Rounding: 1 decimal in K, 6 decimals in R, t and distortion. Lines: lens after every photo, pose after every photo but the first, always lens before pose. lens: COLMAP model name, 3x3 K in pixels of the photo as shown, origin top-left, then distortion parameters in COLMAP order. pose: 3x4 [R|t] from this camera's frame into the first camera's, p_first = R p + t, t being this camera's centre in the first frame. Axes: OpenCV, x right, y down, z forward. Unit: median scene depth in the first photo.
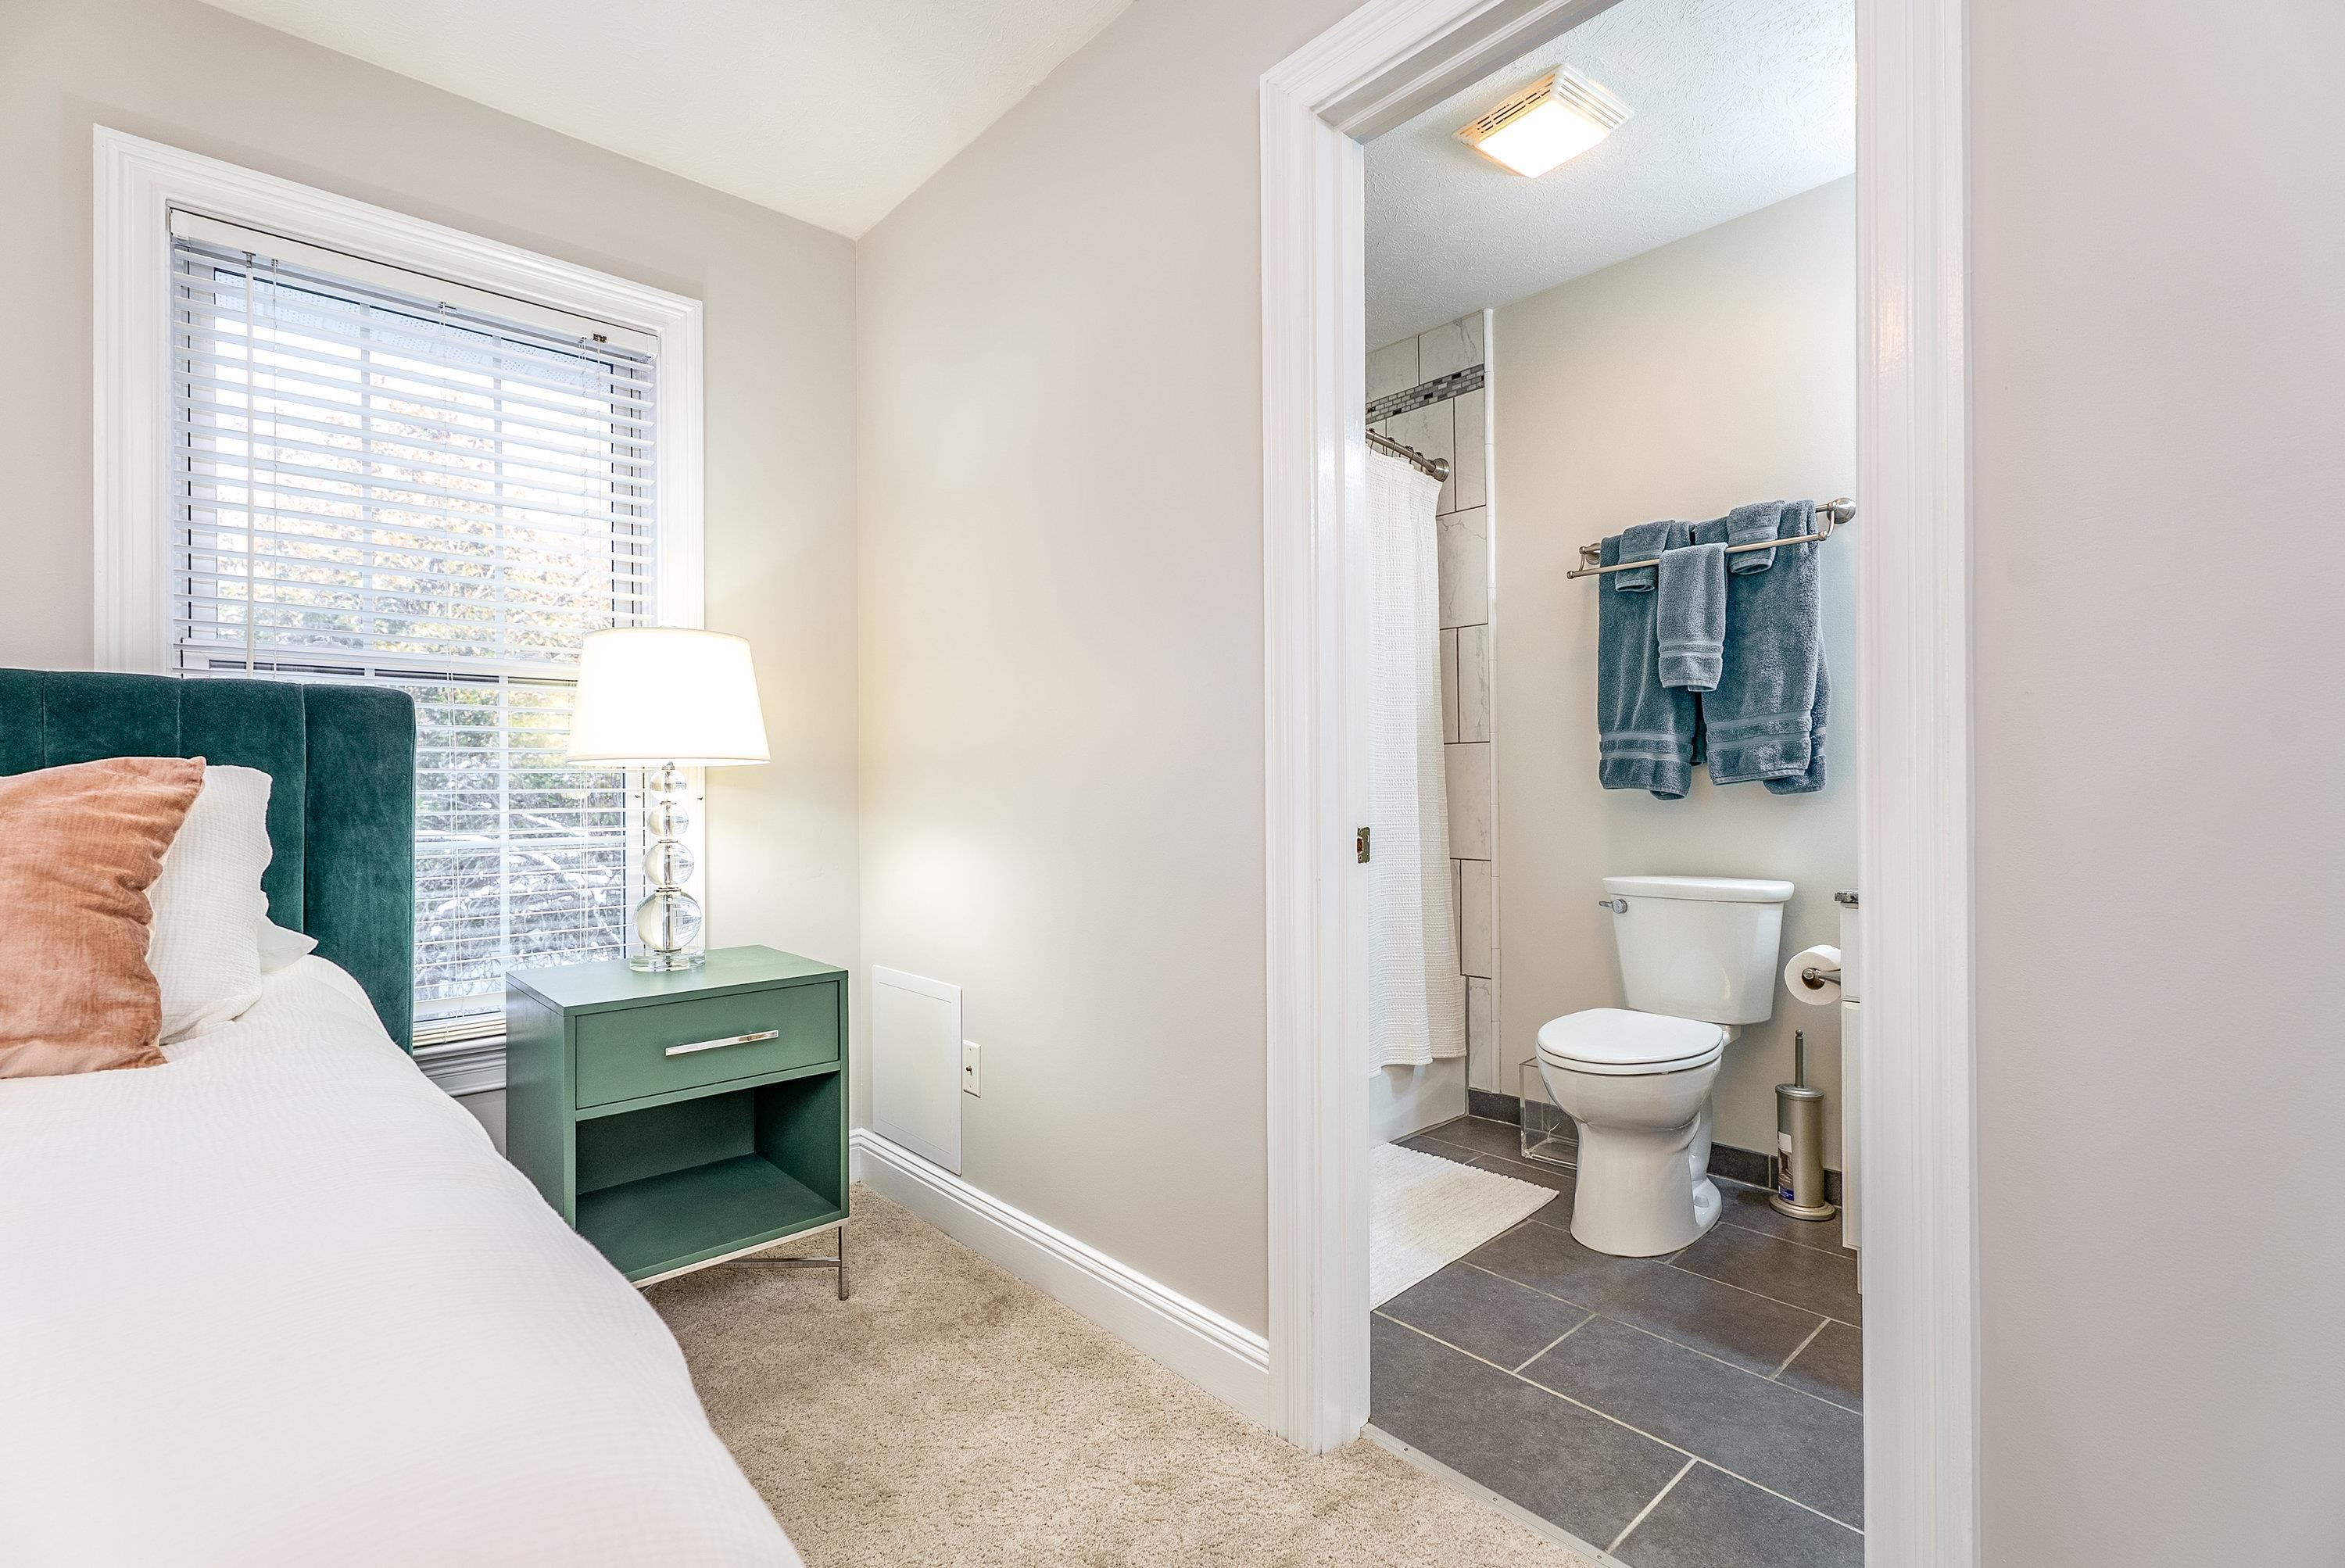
lens RADIAL K [[1058.8, 0, 1173.3], [0, 1058.8, 792.2], [0, 0, 1]] dist [0.003922, -0.002984]
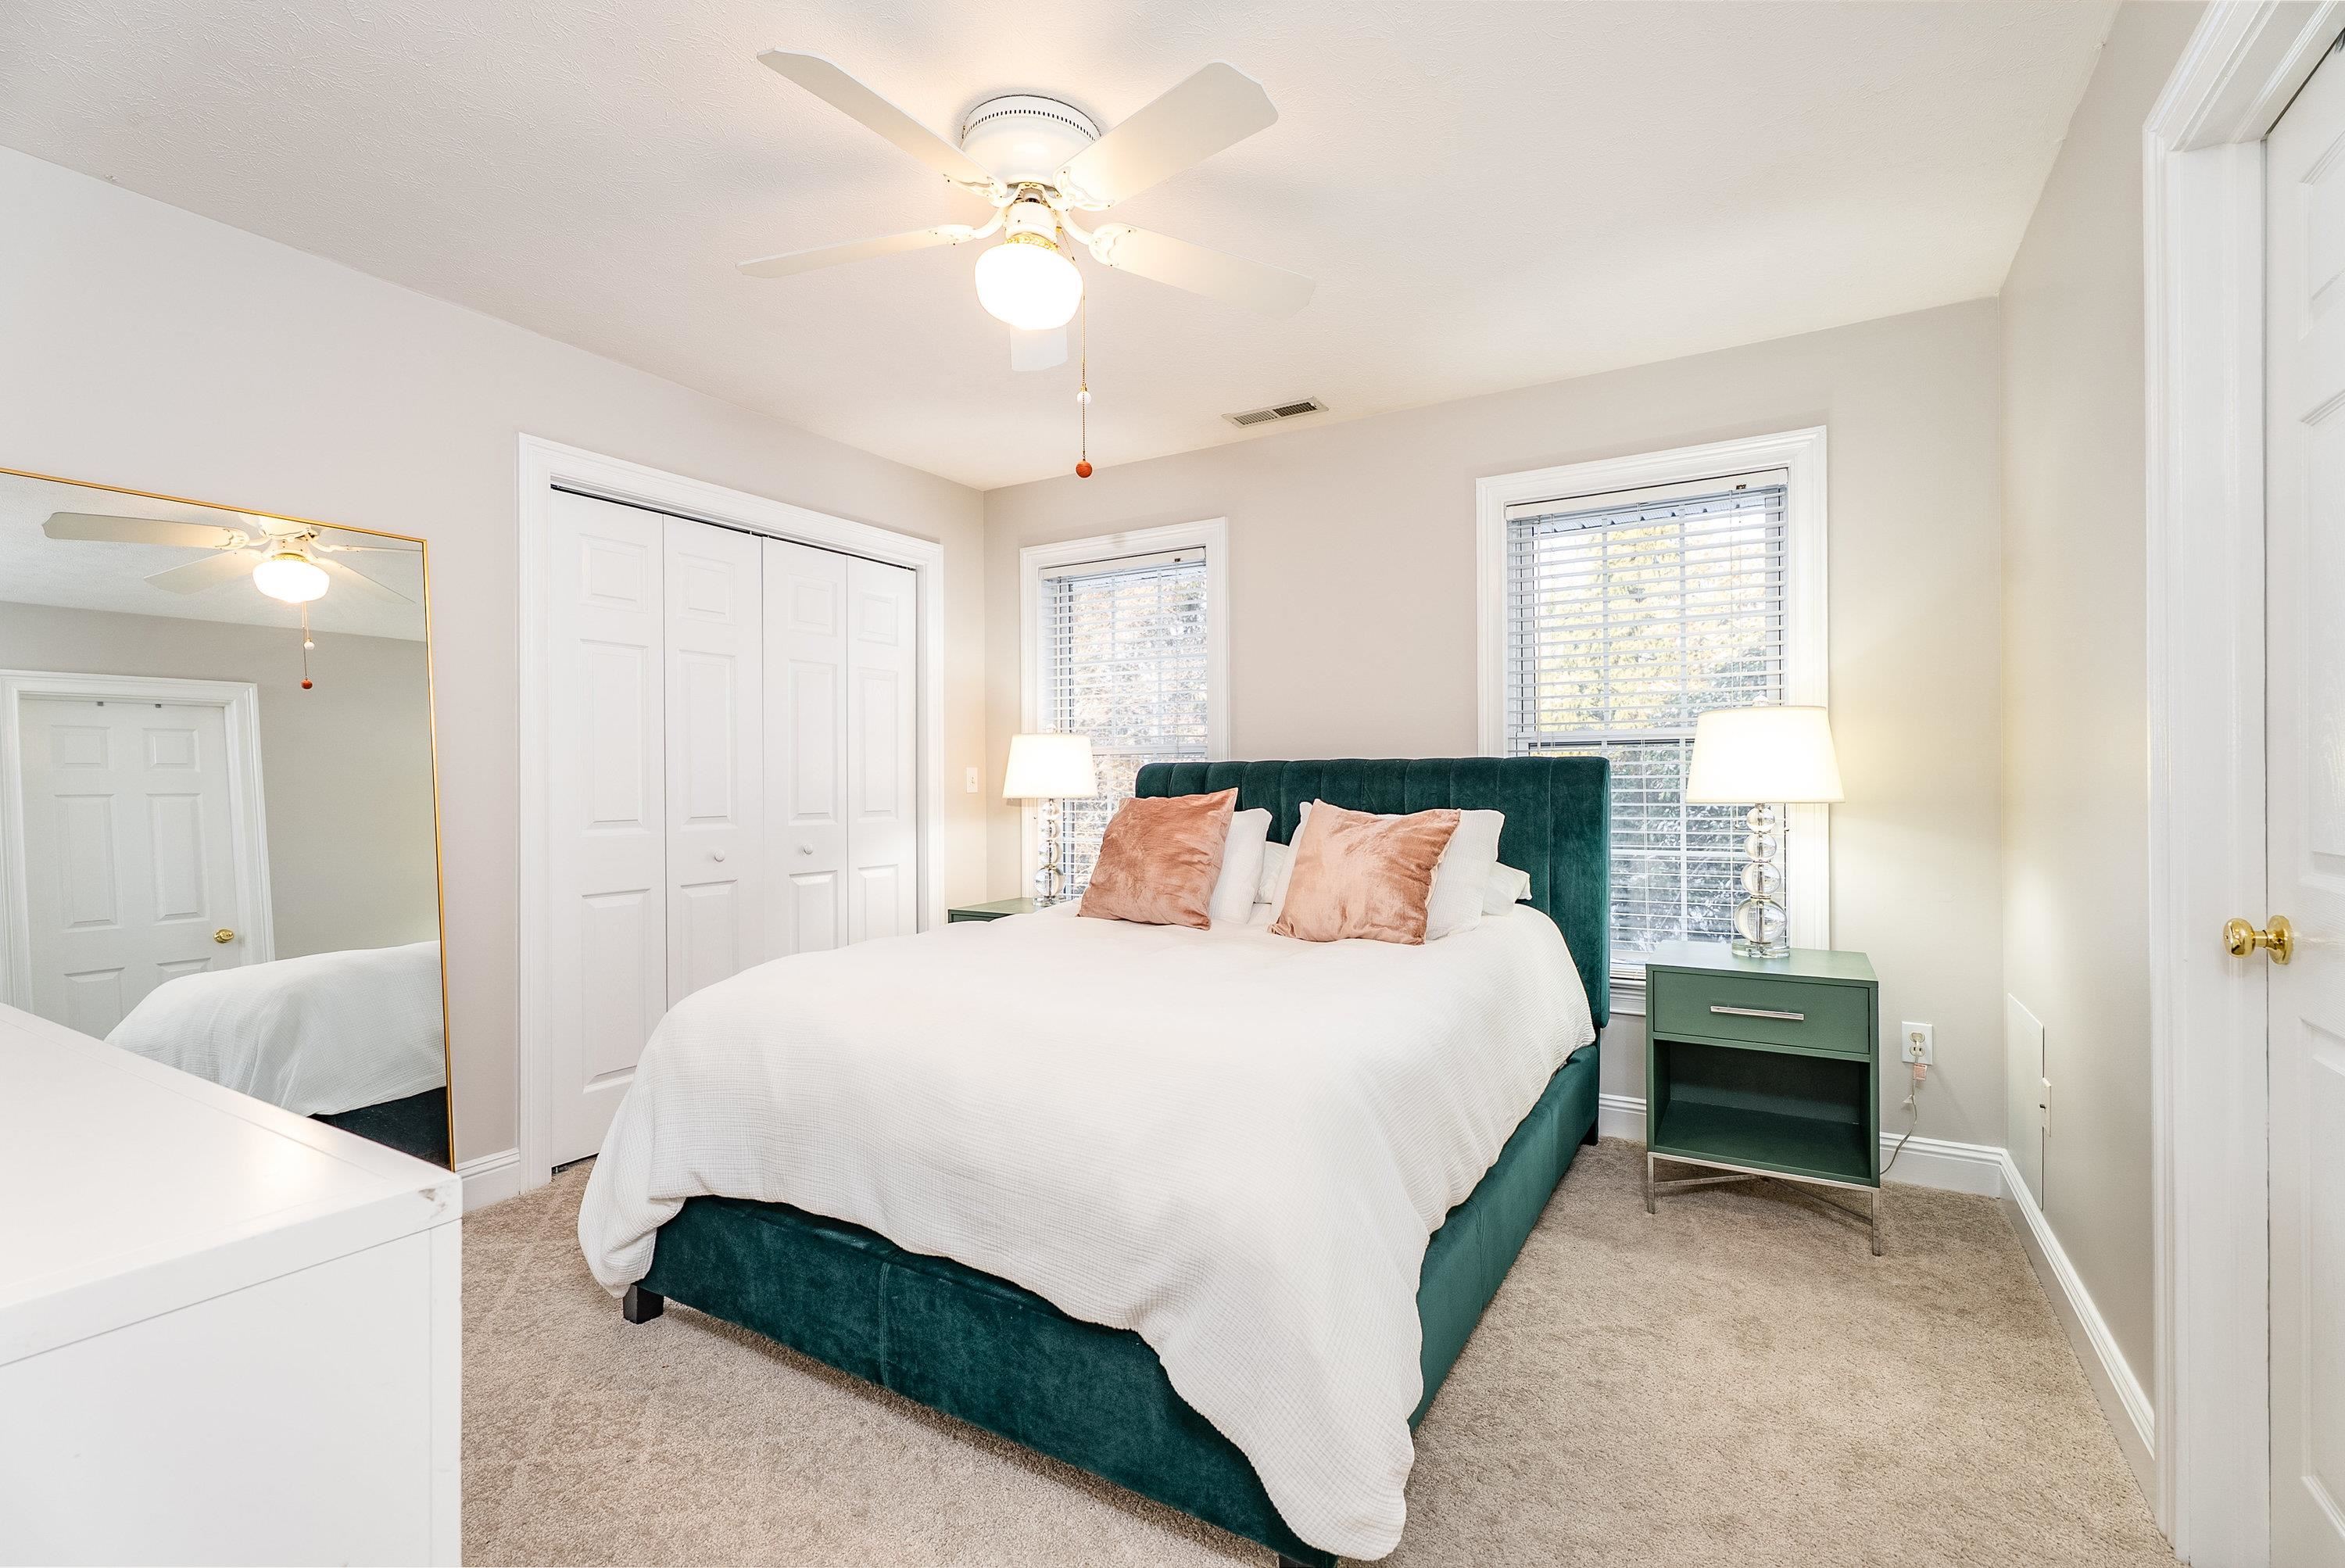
lens RADIAL K [[1058.8, 0, 1165.7], [0, 1058.8, 781.4], [0, 0, 1]] dist [0.003922, -0.002984]
pose [[0.294785, 0.005443, -0.955548, 0.684277], [0.001700, 0.999979, 0.006221, -0.075152], [0.955562, -0.003458, 0.294770, -0.136236]]
